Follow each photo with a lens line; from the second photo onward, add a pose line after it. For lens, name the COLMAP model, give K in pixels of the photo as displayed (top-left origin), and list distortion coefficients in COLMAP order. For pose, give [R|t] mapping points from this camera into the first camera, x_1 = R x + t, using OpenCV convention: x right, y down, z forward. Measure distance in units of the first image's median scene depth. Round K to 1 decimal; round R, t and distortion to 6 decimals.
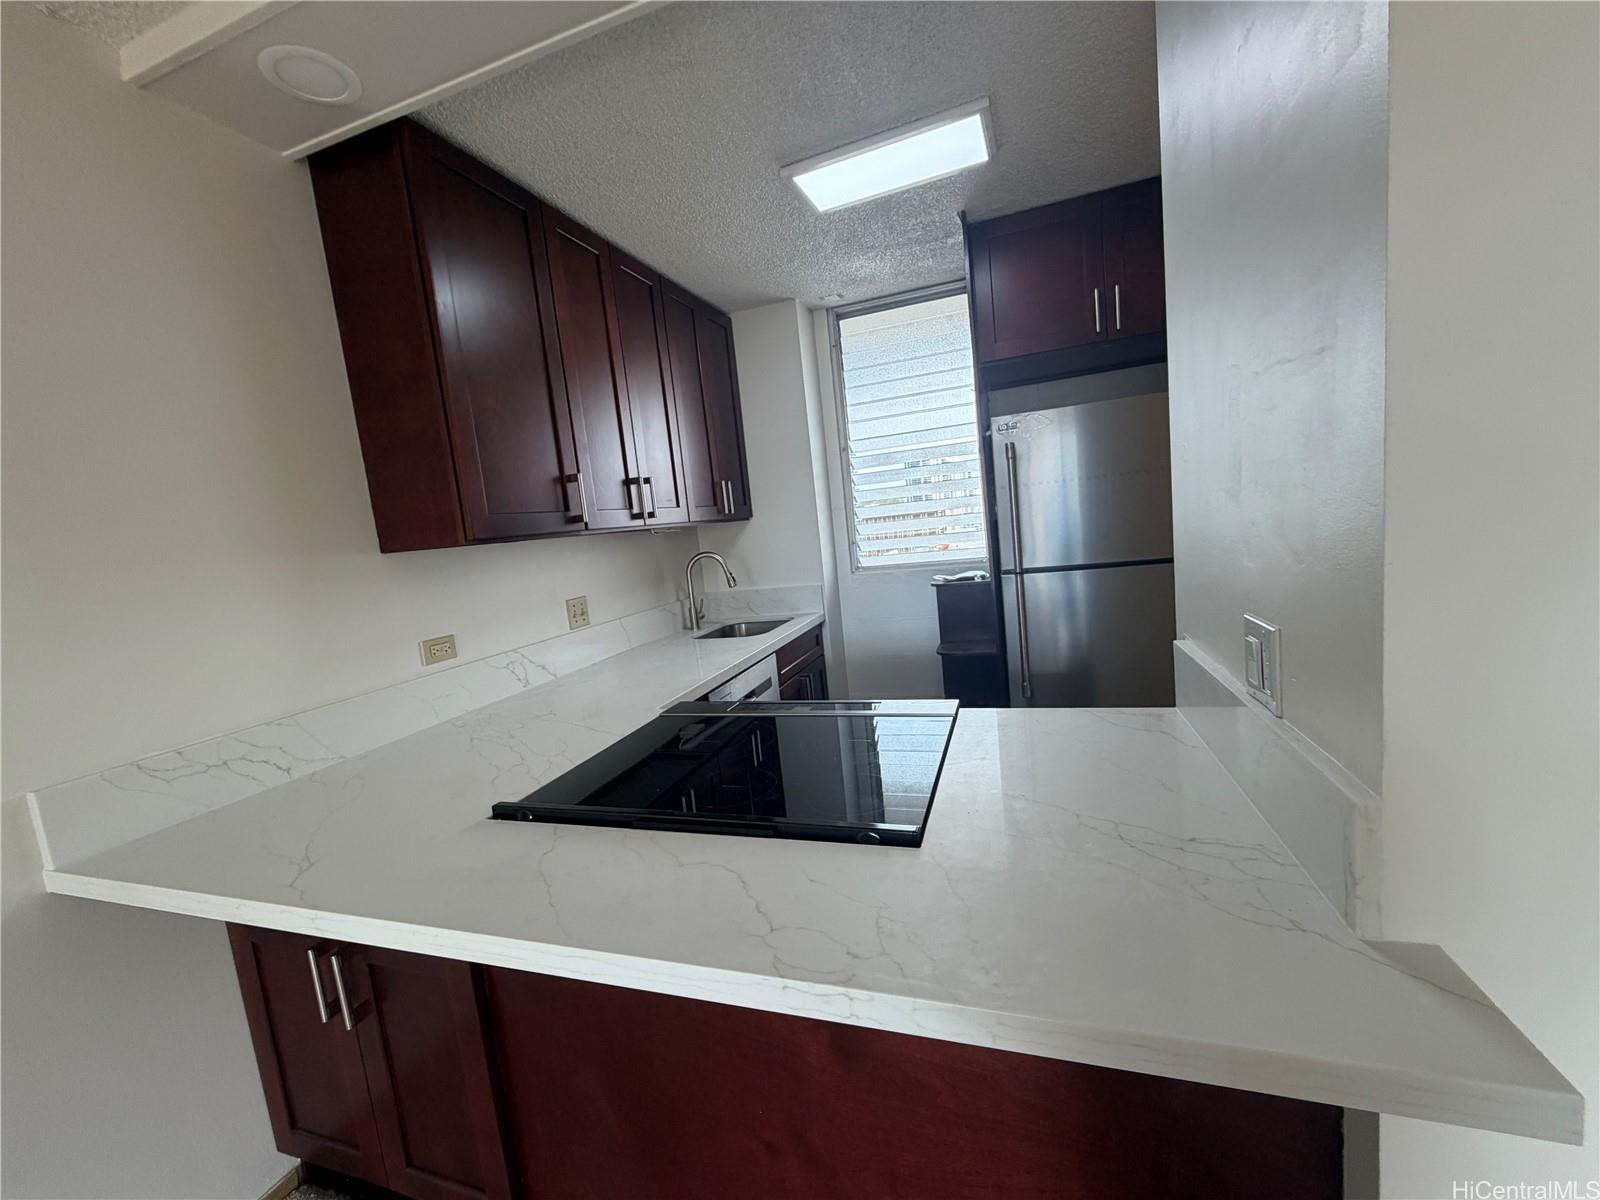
lens RADIAL K [[636.8, 0, 798.8], [0, 636.8, 602.3], [0, 0, 1]] dist [-0.003033, 0.000785]
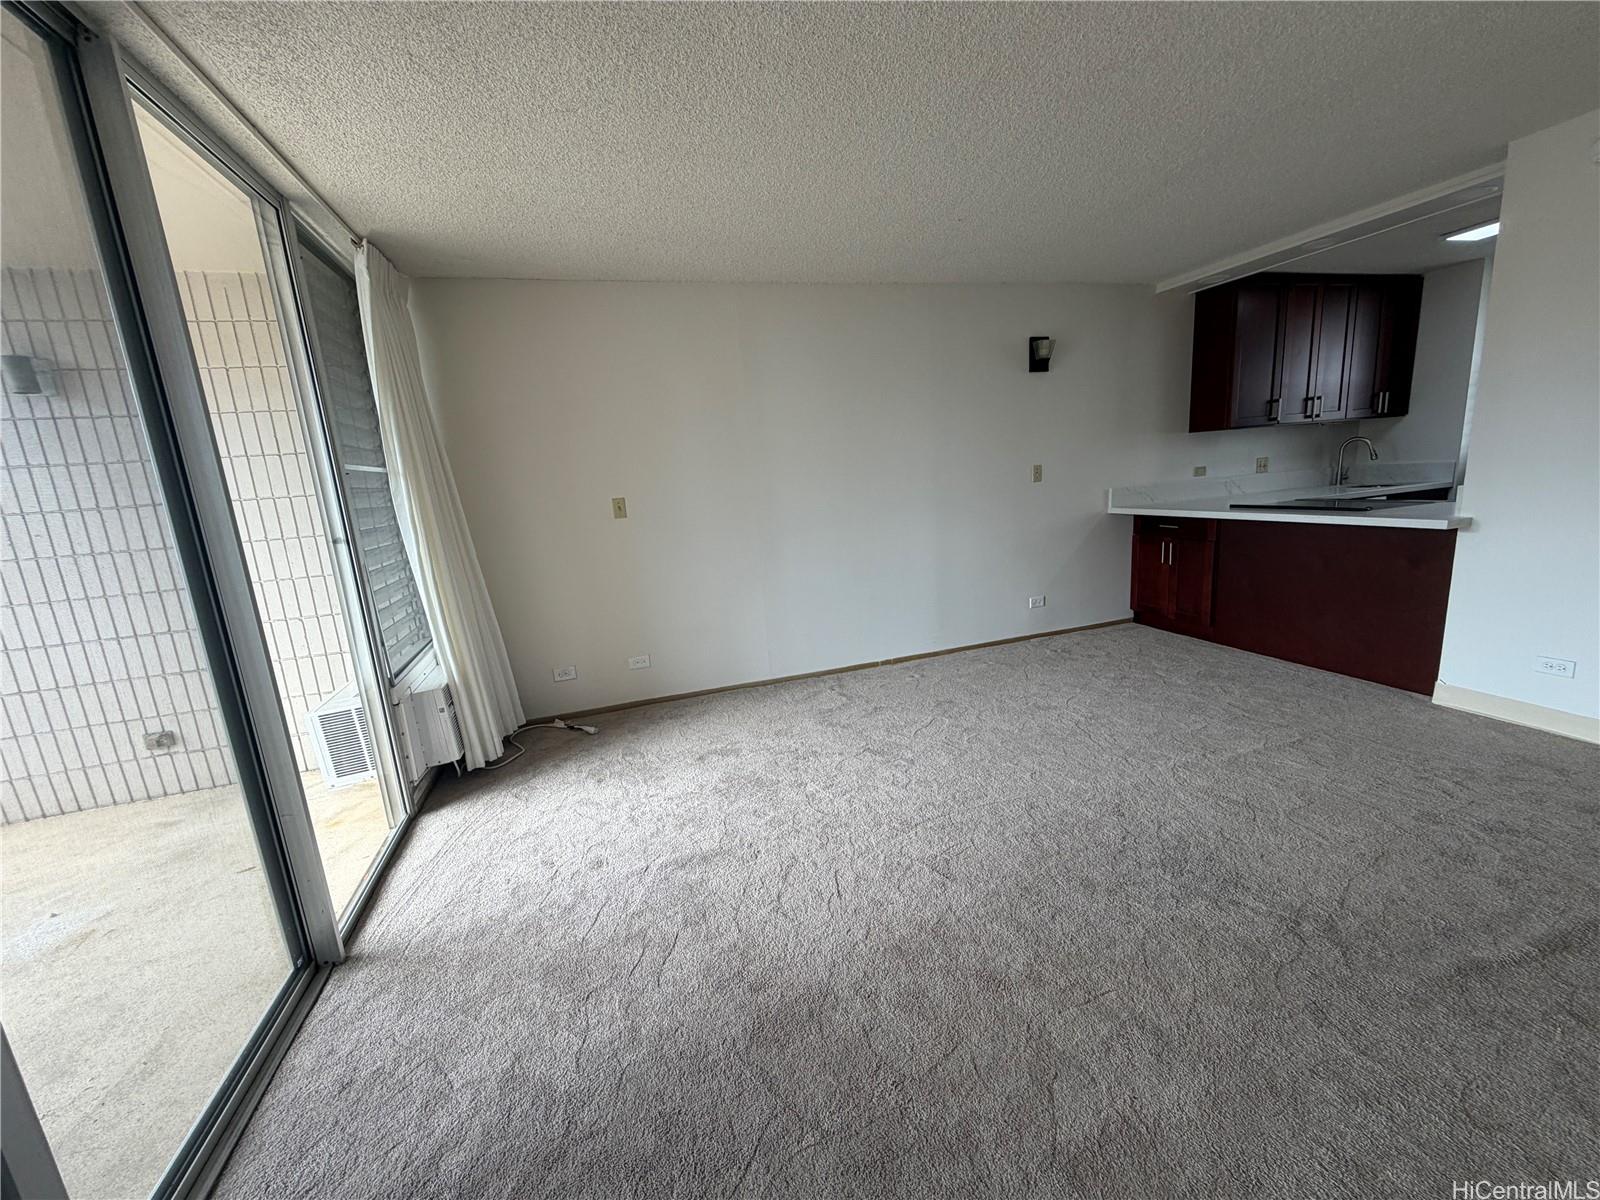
lens RADIAL K [[636.8, 0, 793.7], [0, 636.8, 604.3], [0, 0, 1]] dist [-0.003033, 0.000785]
pose [[0.588434, 0.222143, -0.777430, 0.488182], [-0.086286, 0.973279, 0.212796, 0.157306], [0.803928, -0.058135, 0.591879, -1.551452]]
